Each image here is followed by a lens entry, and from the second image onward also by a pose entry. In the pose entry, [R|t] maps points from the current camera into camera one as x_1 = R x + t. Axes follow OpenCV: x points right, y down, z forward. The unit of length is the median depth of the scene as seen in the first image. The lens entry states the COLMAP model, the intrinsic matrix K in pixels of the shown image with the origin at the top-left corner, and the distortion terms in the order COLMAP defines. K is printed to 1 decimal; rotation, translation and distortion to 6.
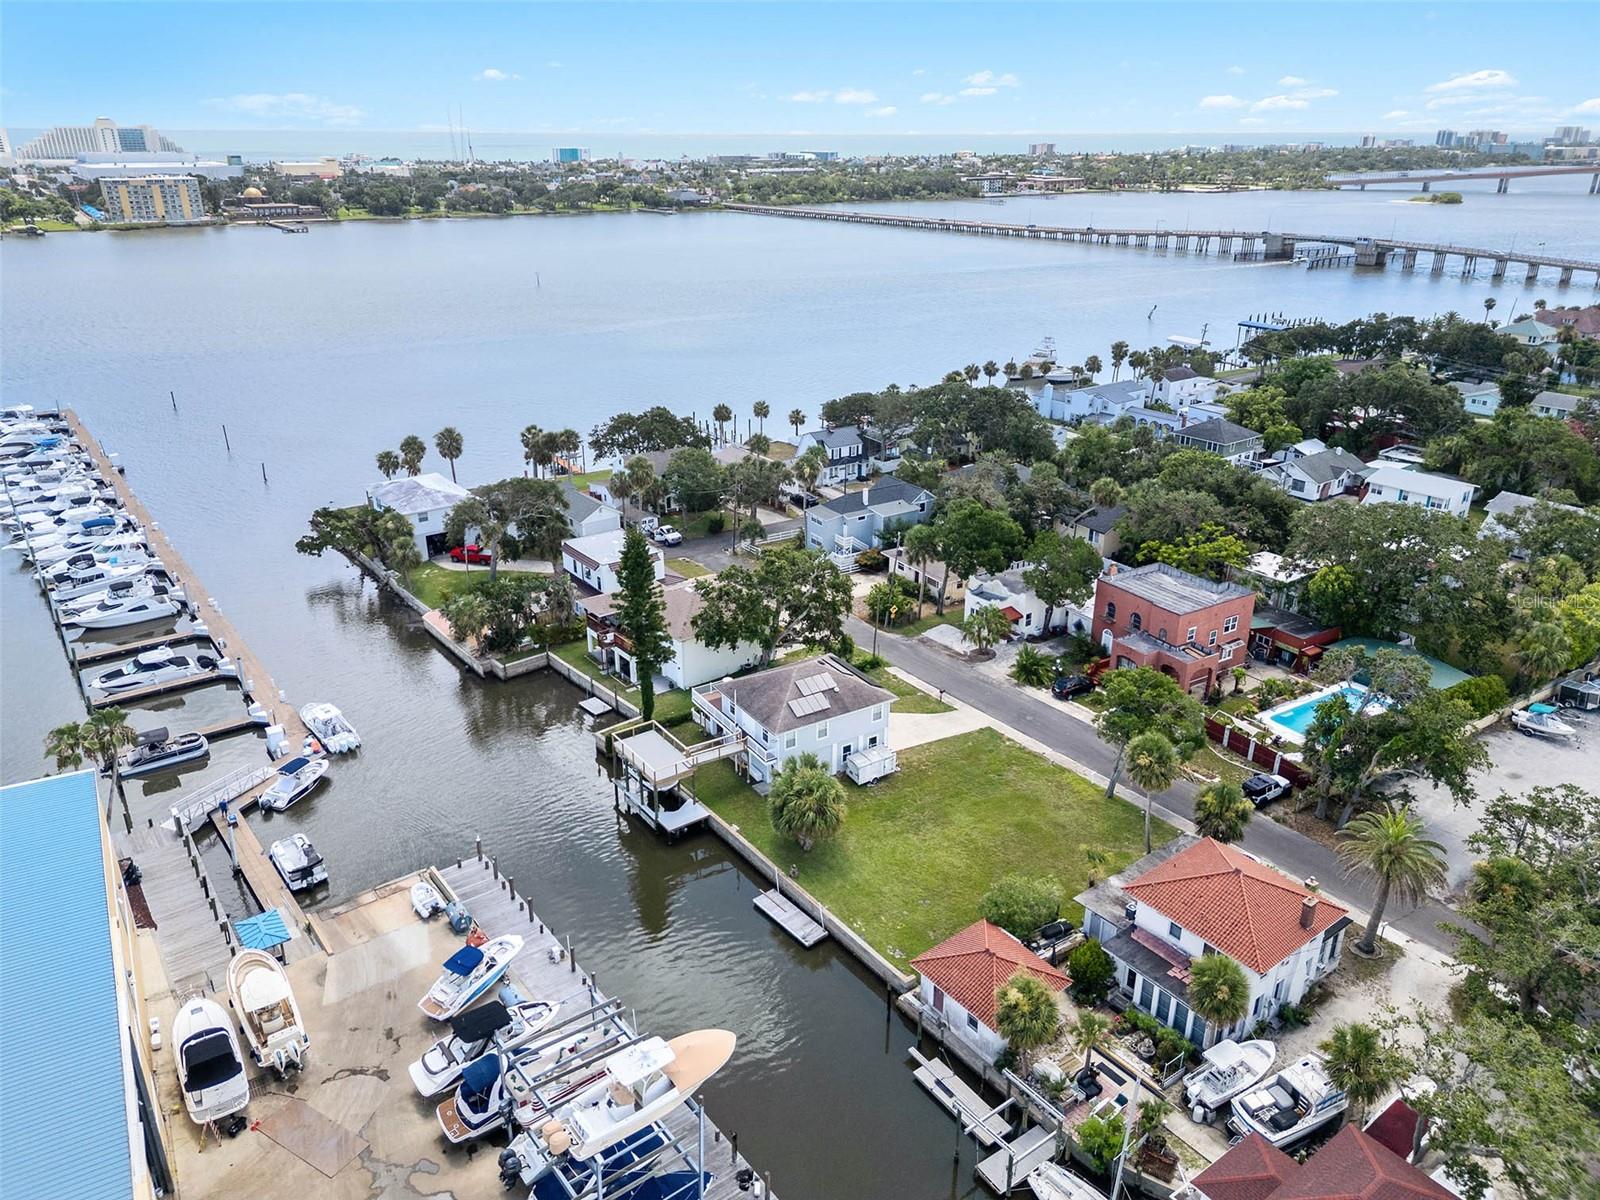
lens RADIAL K [[1097.7, 0, 797.0], [0, 1097.7, 594.6], [0, 0, 1]] dist [0.078111, -0.090687]
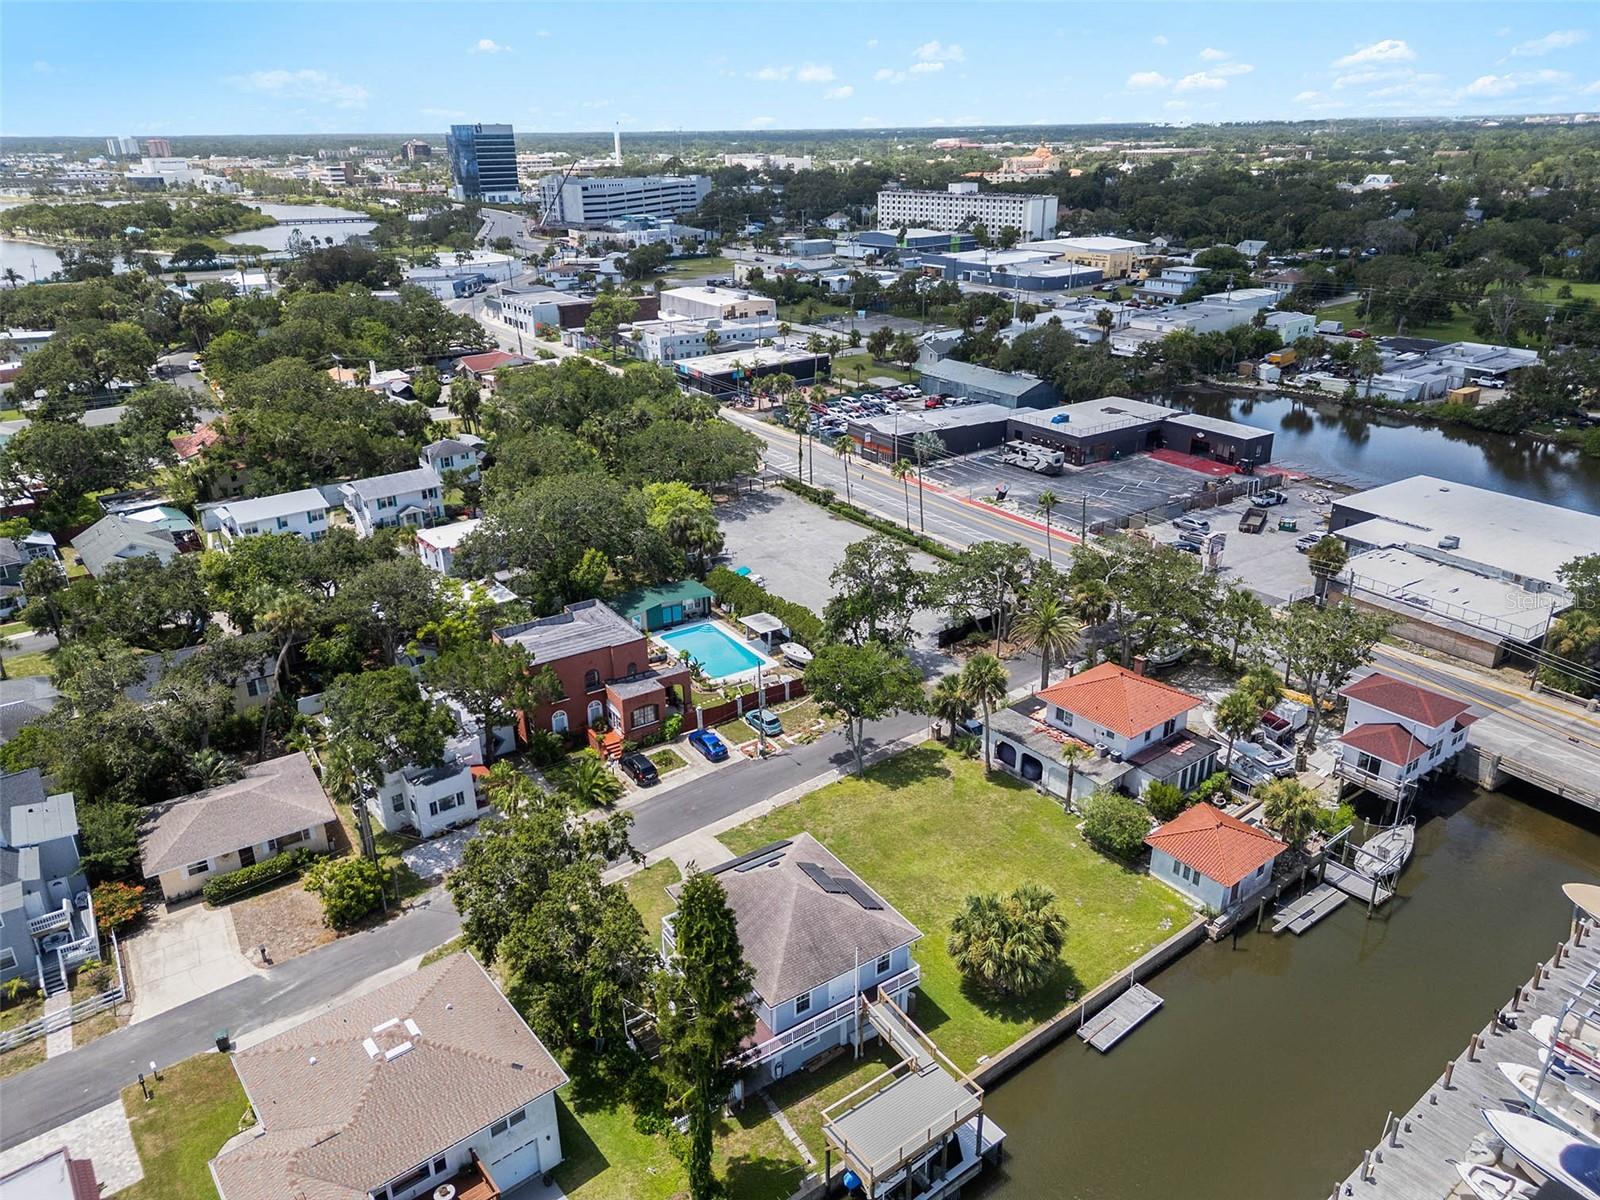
lens RADIAL K [[1097.7, 0, 797.0], [0, 1097.7, 594.6], [0, 0, 1]] dist [0.078111, -0.090687]
pose [[-0.022606, -0.381544, 0.924074, -0.329308], [0.392195, 0.846833, 0.359246, -0.193773], [-0.919604, 0.370538, 0.130496, 0.485914]]
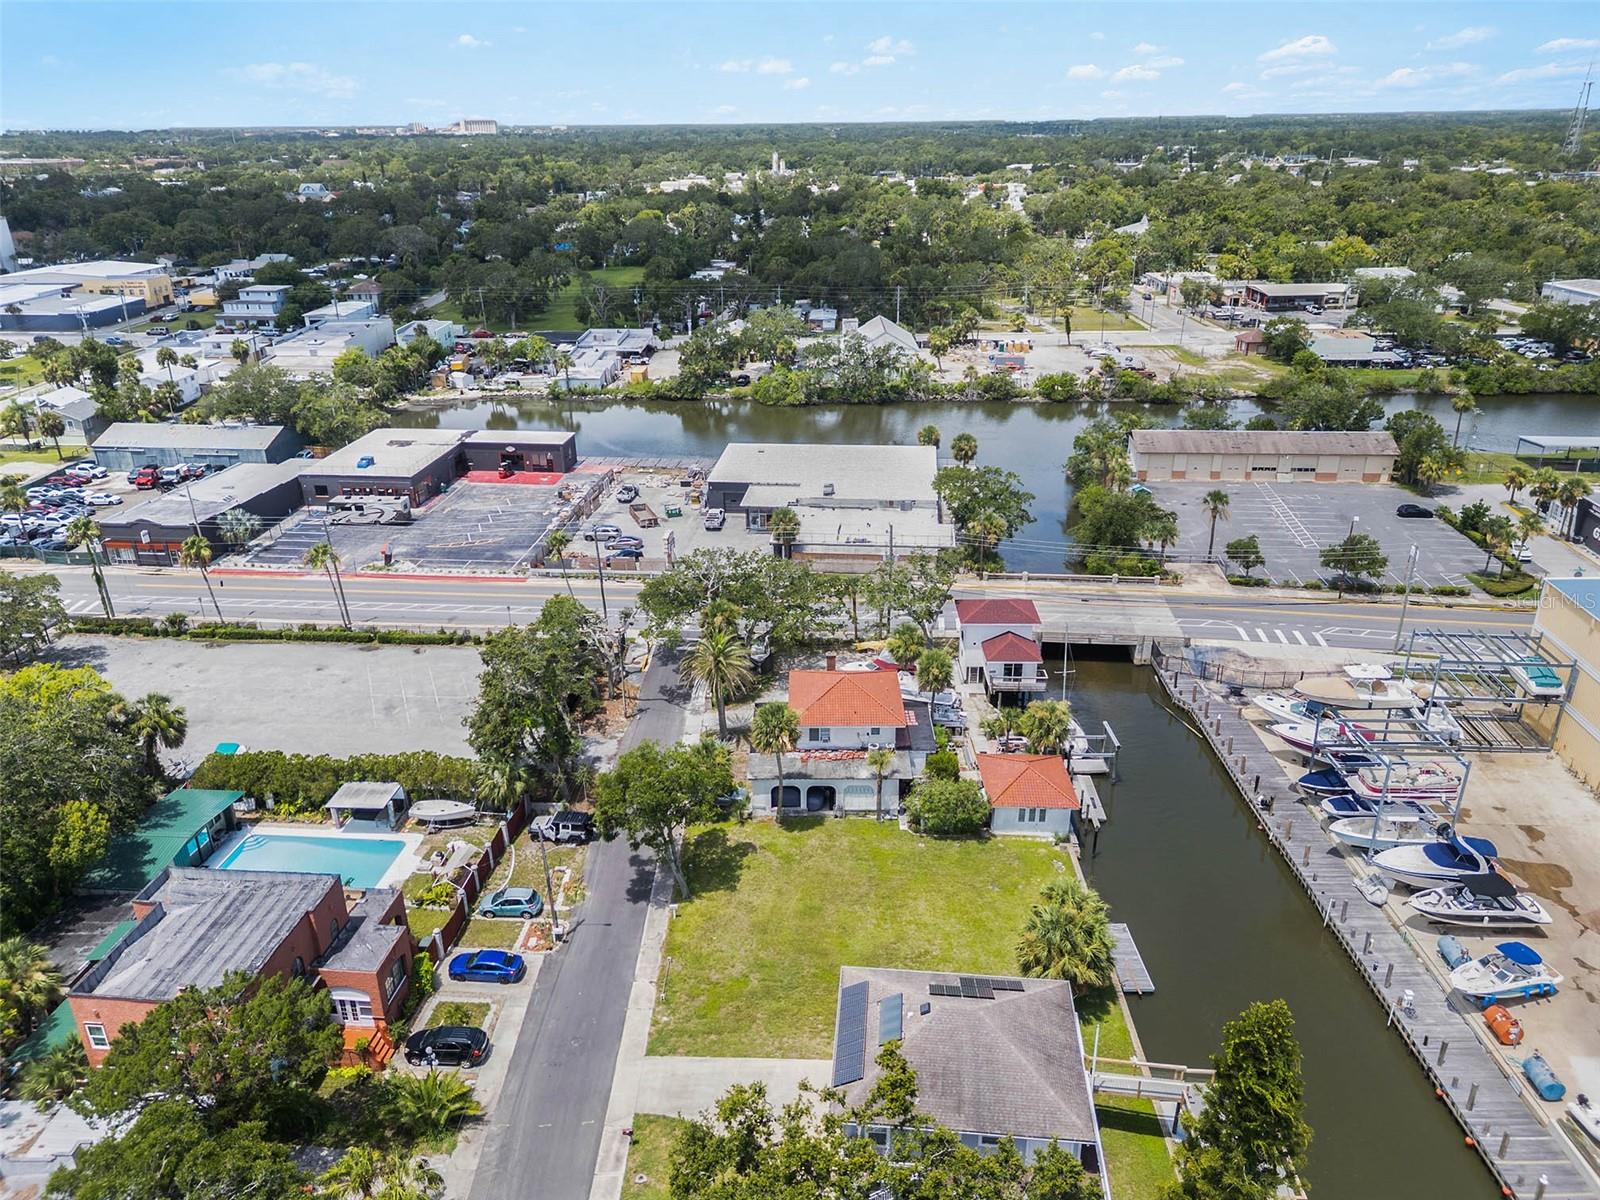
lens RADIAL K [[1097.7, 0, 797.0], [0, 1097.7, 594.6], [0, 0, 1]] dist [0.078111, -0.090687]
pose [[-0.792079, -0.226684, 0.566768, -0.122386], [0.243204, 0.734420, 0.633624, -0.287018], [-0.559878, 0.639720, -0.526588, 0.706689]]
